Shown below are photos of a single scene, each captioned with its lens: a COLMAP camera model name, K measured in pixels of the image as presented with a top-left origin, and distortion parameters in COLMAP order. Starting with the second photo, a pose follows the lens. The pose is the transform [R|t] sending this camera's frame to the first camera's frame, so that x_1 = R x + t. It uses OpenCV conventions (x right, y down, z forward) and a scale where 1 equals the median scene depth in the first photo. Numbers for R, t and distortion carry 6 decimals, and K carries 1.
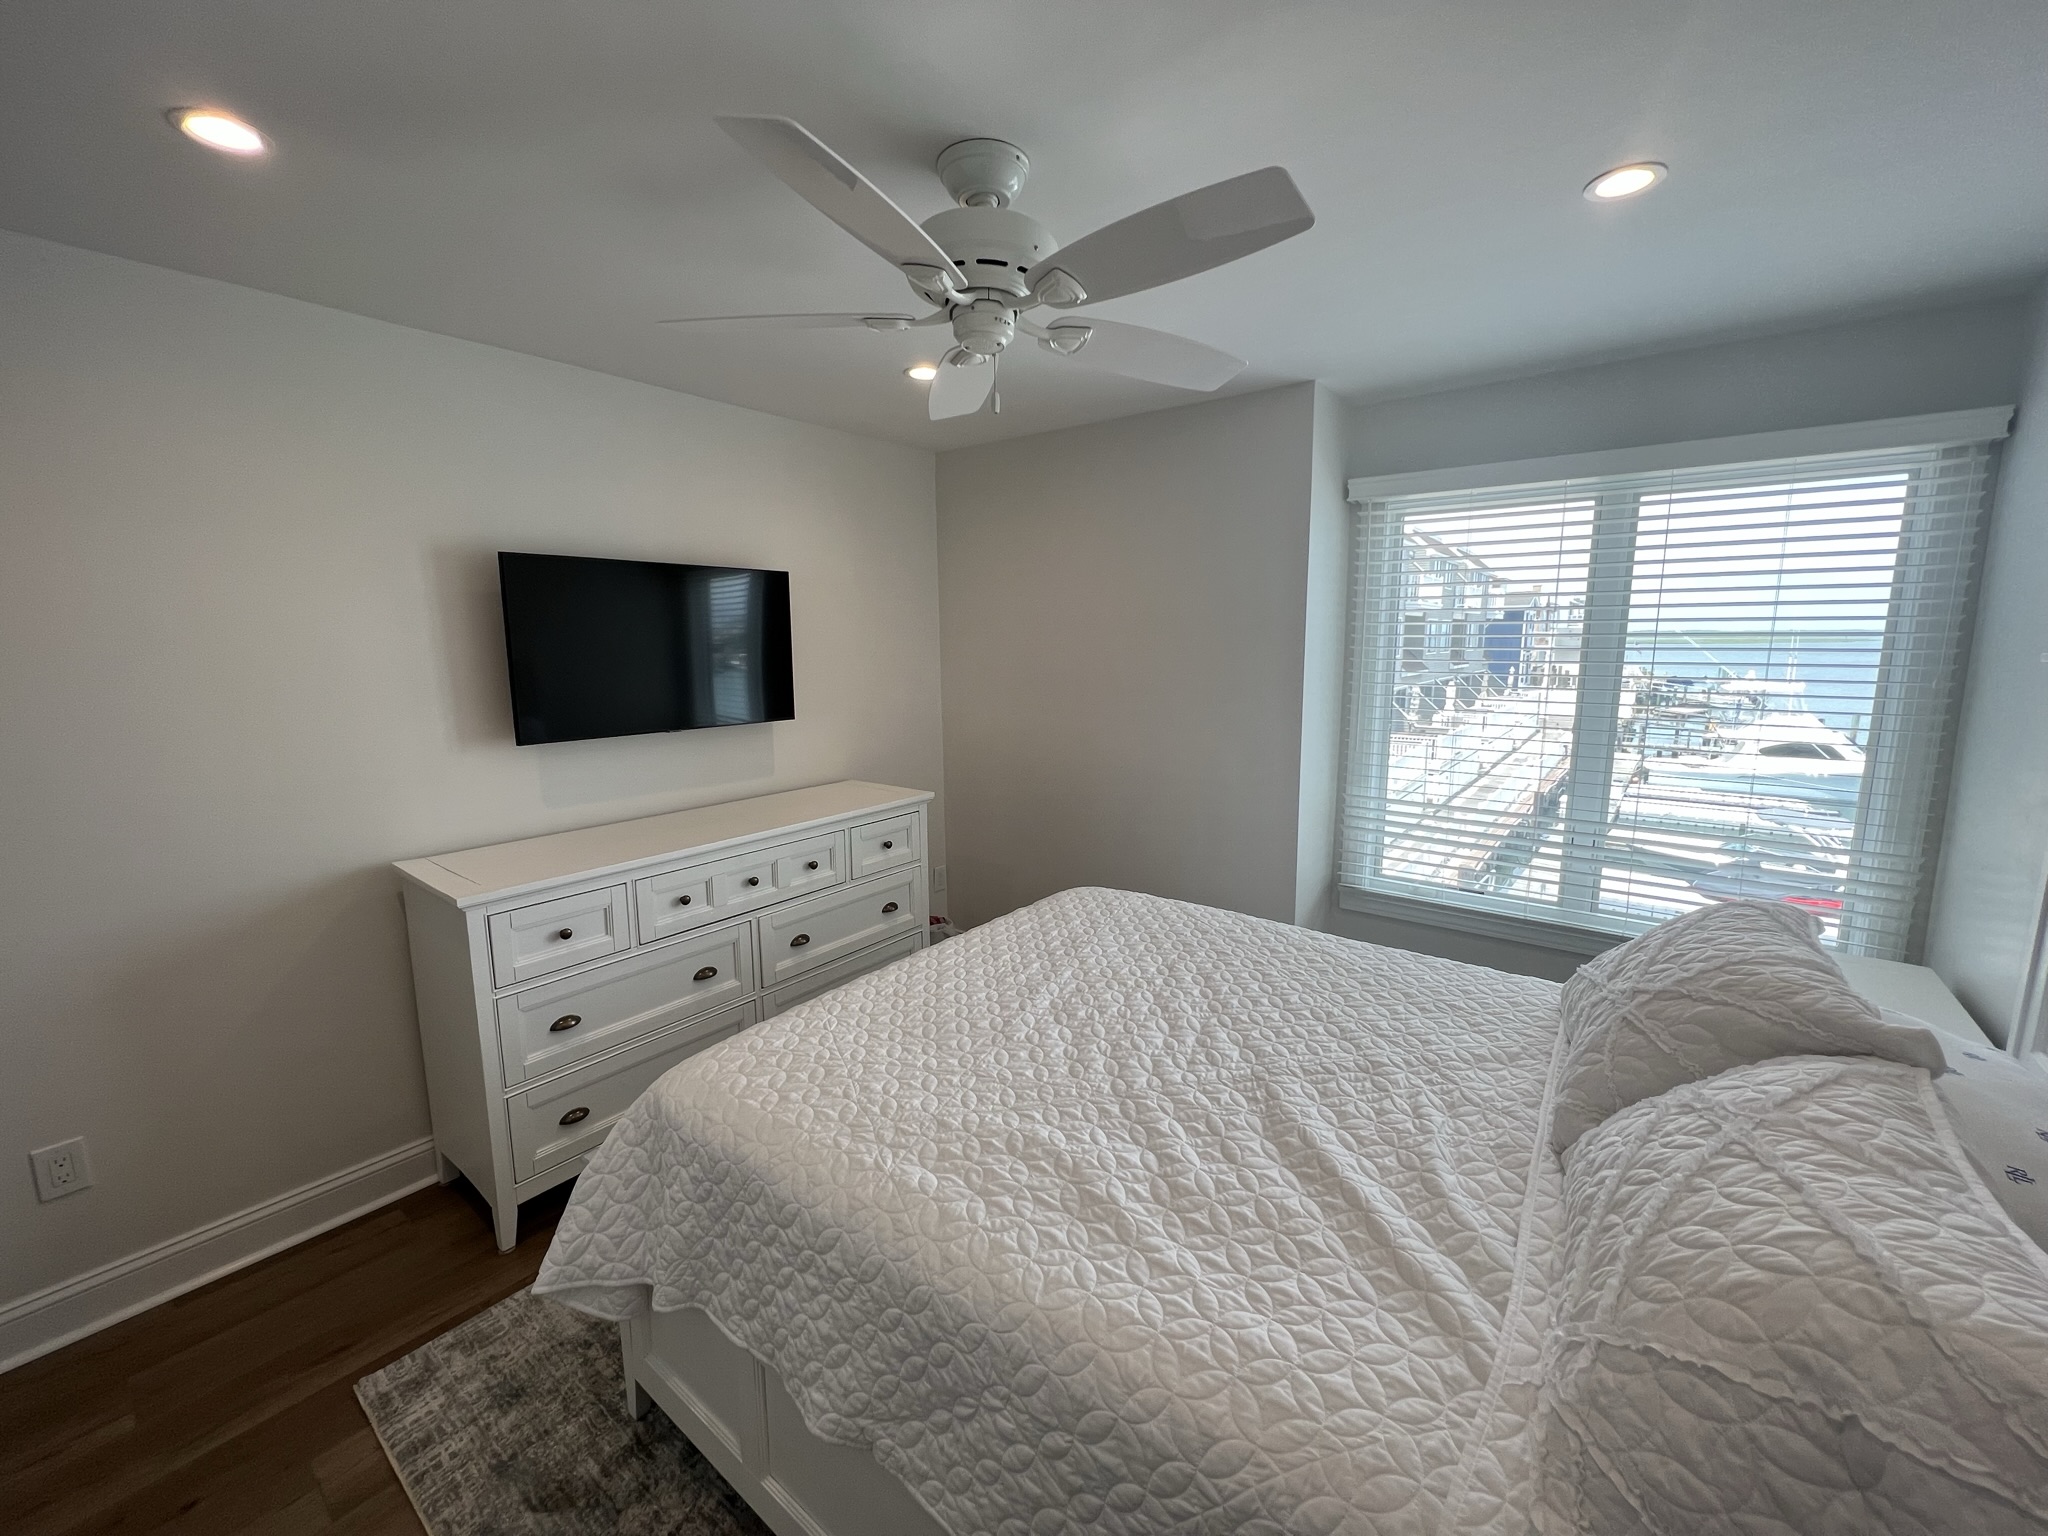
lens RADIAL K [[815.5, 0, 1020.5], [0, 815.5, 764.3], [0, 0, 1]] dist [0.000473, -0.000089]
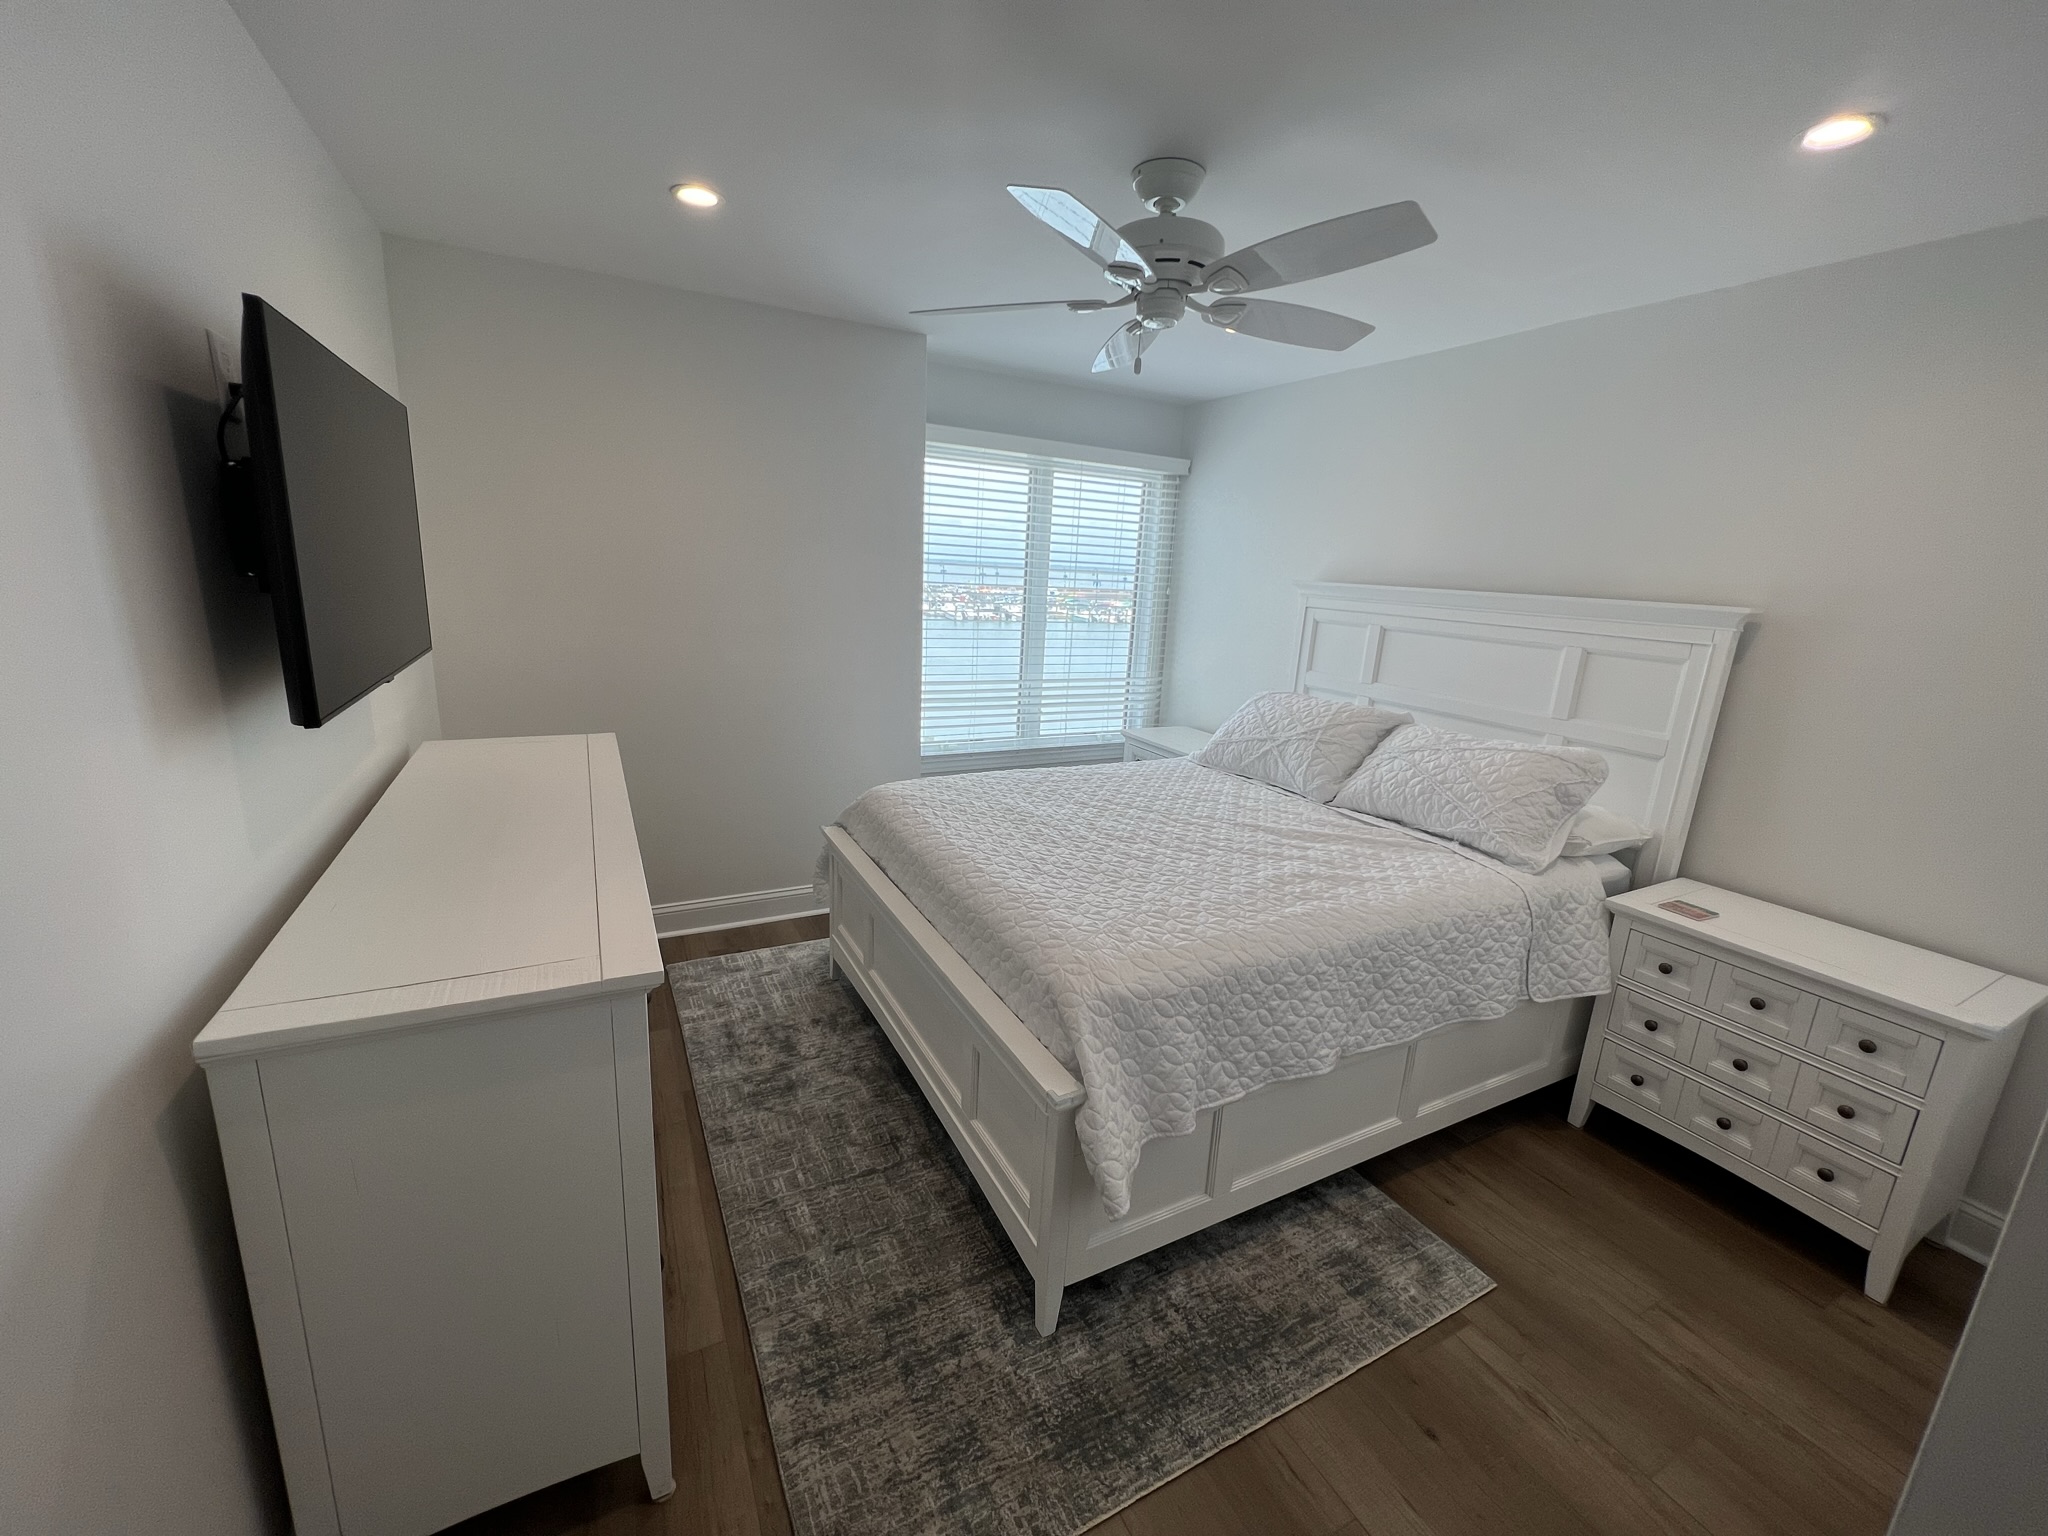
lens RADIAL K [[815.5, 0, 1022.6], [0, 815.5, 761.2], [0, 0, 1]] dist [0.000473, -0.000089]
pose [[0.424496, -0.187425, 0.885819, -1.254643], [0.086782, 0.982259, 0.166242, -0.068170], [-0.901261, 0.006304, 0.433230, 0.573955]]
